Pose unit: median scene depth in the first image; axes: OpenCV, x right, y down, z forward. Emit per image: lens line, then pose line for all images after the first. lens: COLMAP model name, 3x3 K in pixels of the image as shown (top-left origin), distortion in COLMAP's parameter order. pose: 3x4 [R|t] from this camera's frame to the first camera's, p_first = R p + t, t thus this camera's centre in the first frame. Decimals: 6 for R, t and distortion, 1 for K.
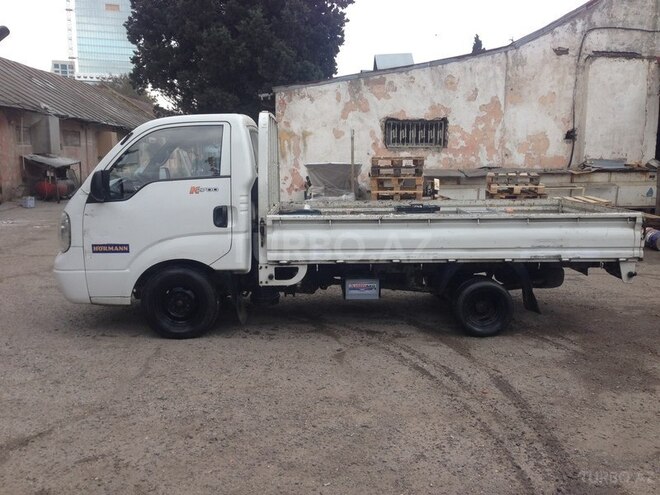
lens RADIAL K [[600.8, 0, 330.0], [0, 600.8, 247.5], [0, 0, 1]] dist [0.153376, -0.263759]
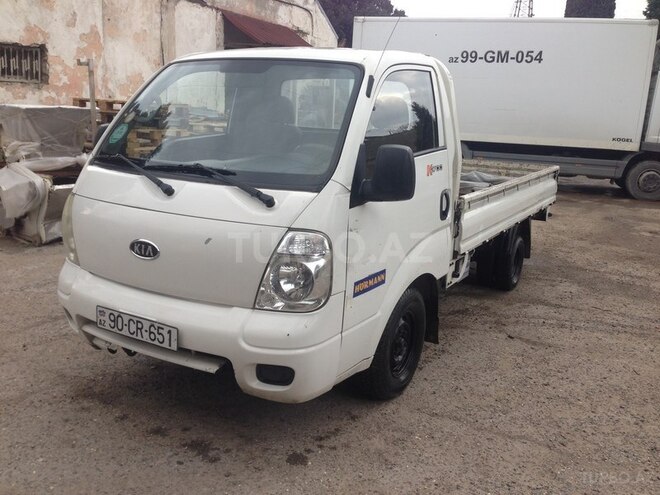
lens RADIAL K [[600.8, 0, 330.0], [0, 600.8, 247.5], [0, 0, 1]] dist [0.153376, -0.263759]
pose [[0.520228, -0.169662, 0.837005, -0.320781], [0.083055, 0.985473, 0.148135, -0.044676], [-0.849979, -0.007547, 0.526762, 0.277222]]
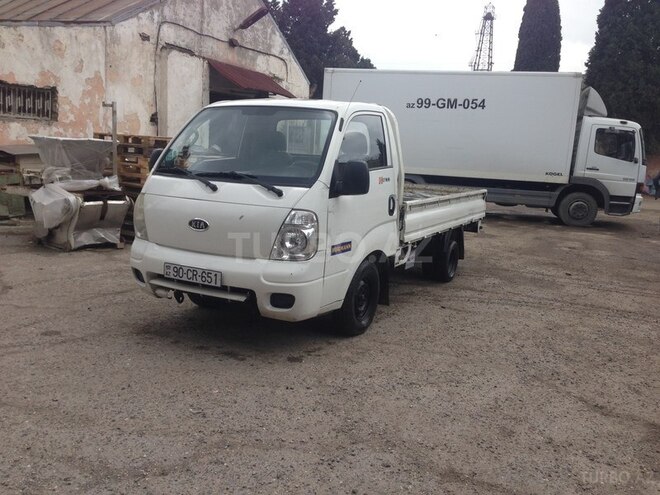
lens RADIAL K [[600.8, 0, 330.0], [0, 600.8, 247.5], [0, 0, 1]] dist [0.153376, -0.263759]
pose [[0.476040, -0.115233, 0.871841, -0.430421], [0.077074, 0.993030, 0.089167, -0.030101], [-0.876040, 0.024749, 0.481604, 0.222572]]
